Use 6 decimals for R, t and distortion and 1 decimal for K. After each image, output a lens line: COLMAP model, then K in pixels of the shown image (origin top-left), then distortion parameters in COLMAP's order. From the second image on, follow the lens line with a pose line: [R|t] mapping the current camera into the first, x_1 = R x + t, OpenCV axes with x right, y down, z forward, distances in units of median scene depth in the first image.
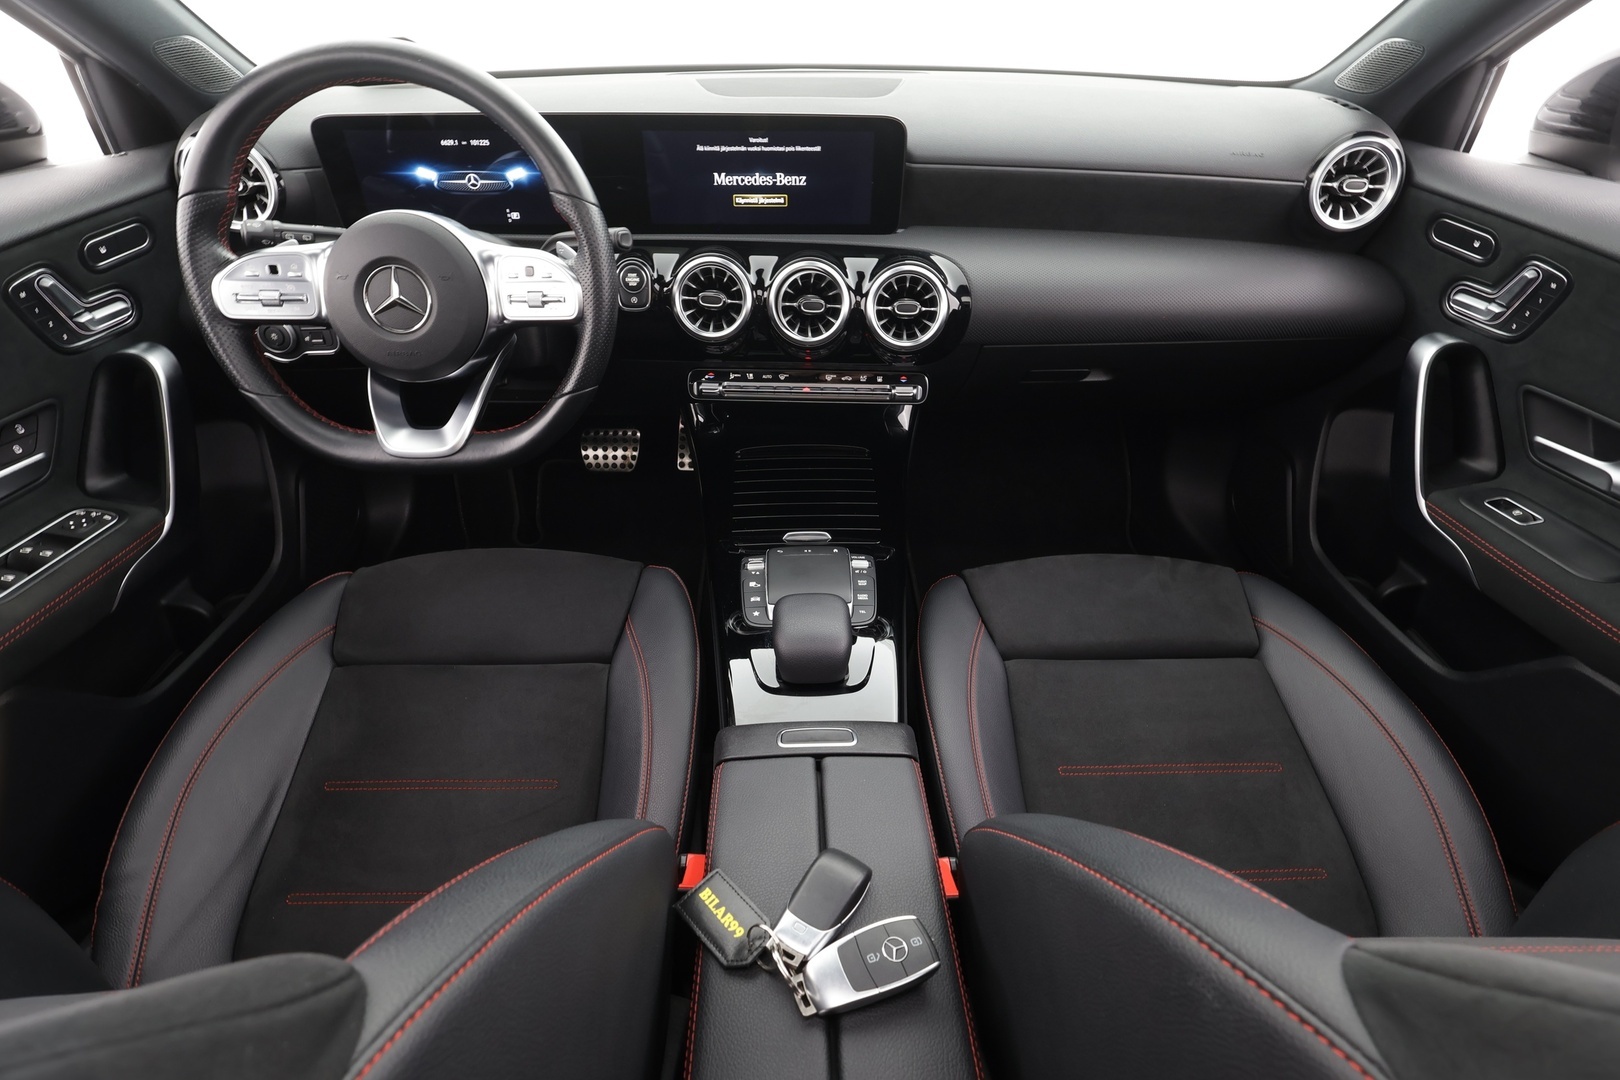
lens RADIAL K [[748.6, 0, 777.5], [0, 748.6, 527.1], [0, 0, 1]] dist [0.003363, 0.003109]
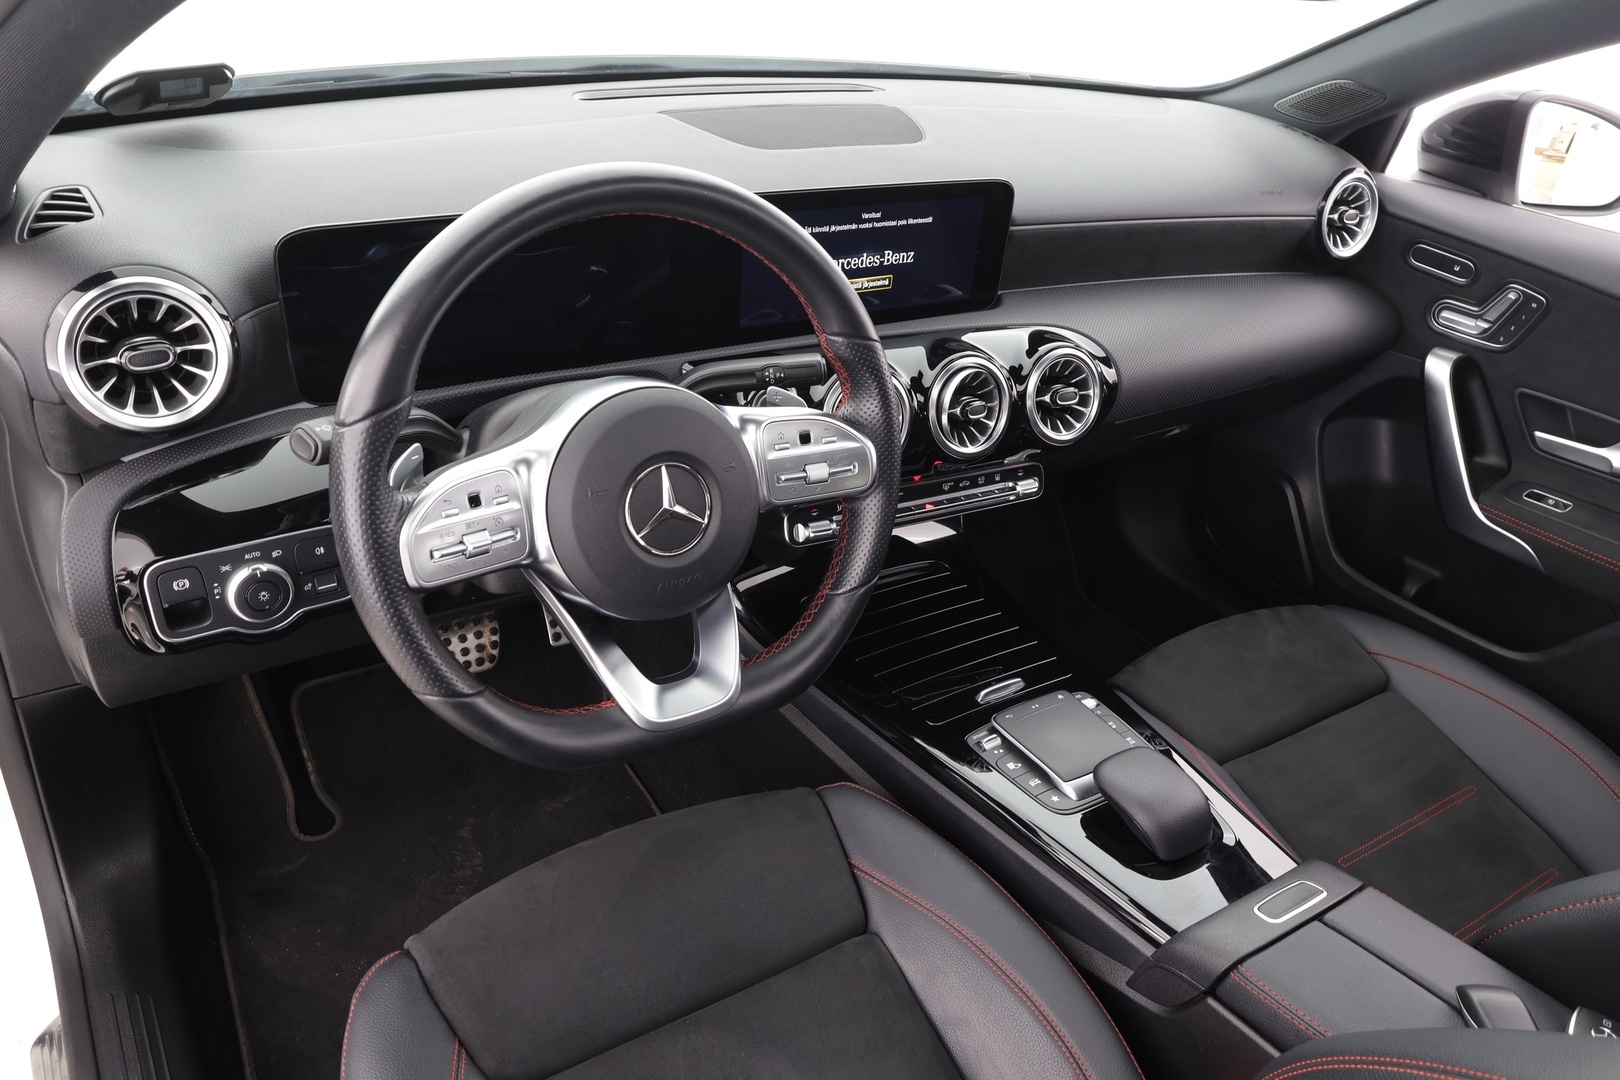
lens RADIAL K [[1194.0, 0, 805.4], [0, 1194.0, 535.4], [0, 0, 1]] dist [0.017324, -0.001954]
pose [[0.849010, -0.199431, 0.489295, -0.763381], [0.233122, 0.972413, -0.008161, -0.194243], [-0.474169, 0.120994, 0.872080, -0.022940]]
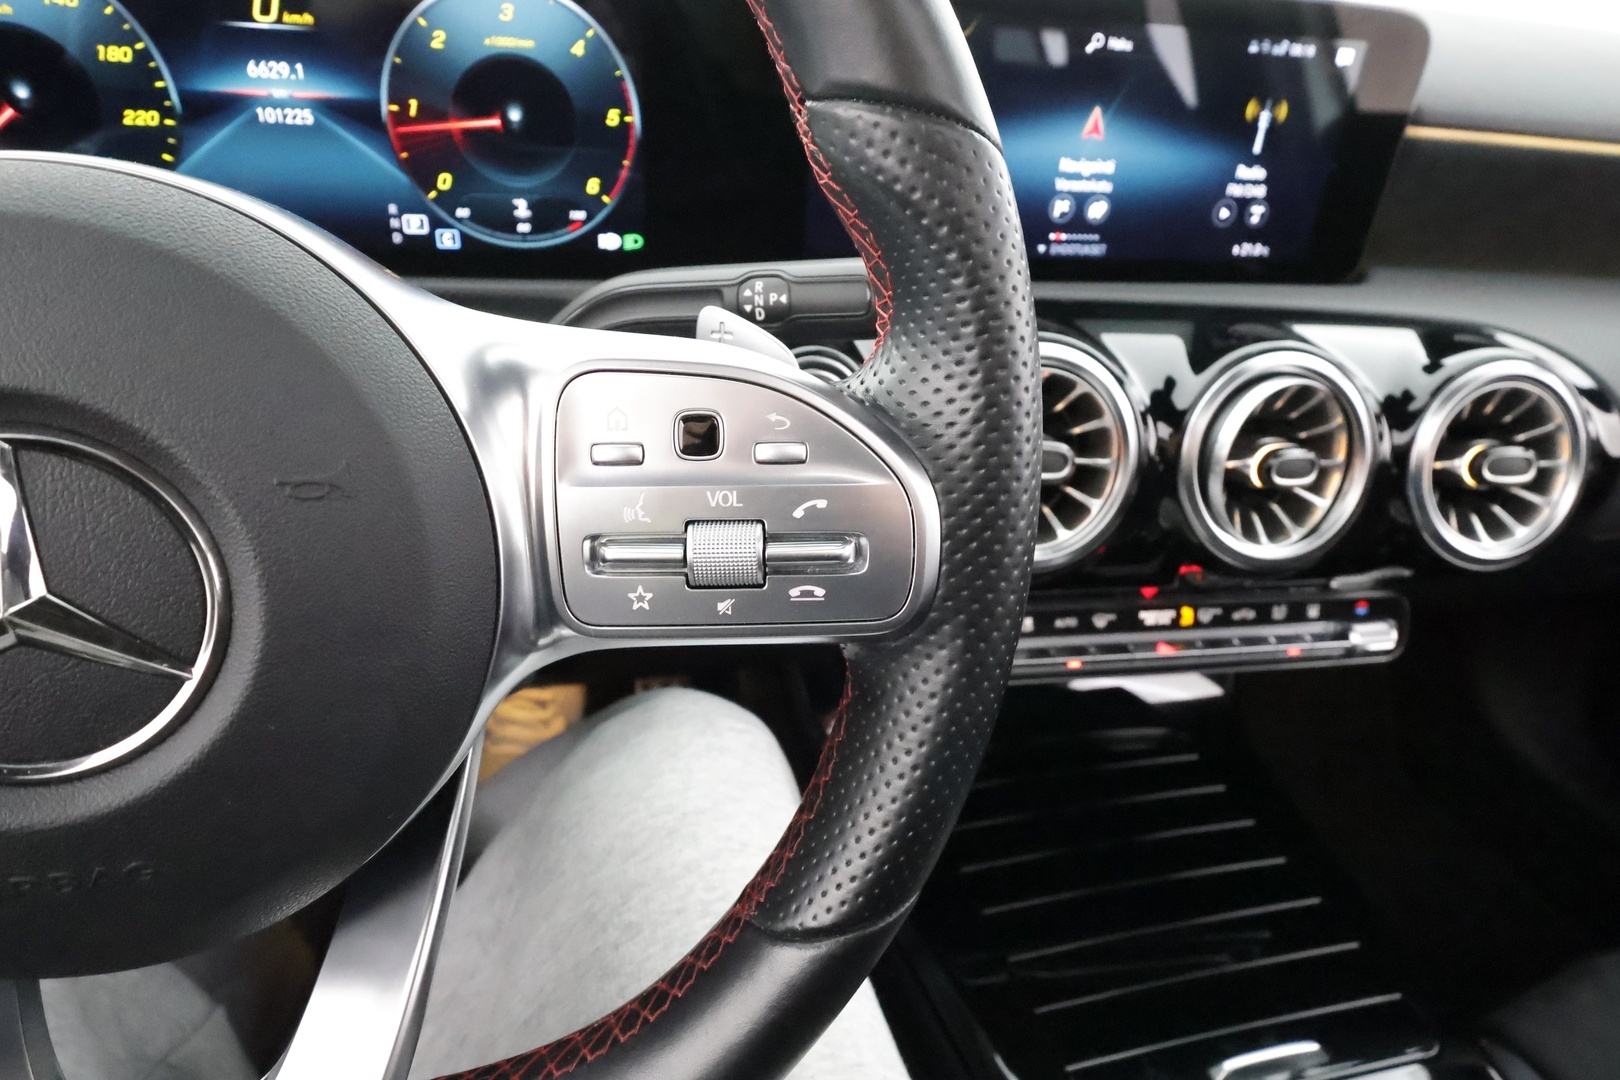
lens RADIAL K [[982.4, 0, 800.6], [0, 982.4, 537.0], [0, 0, 1]] dist [0.007816, 0.003824]
pose [[0.972340, -0.053638, 0.227327, -0.301277], [0.079777, 0.991010, -0.107398, -0.225985], [-0.219523, 0.122563, 0.967878, 0.578989]]
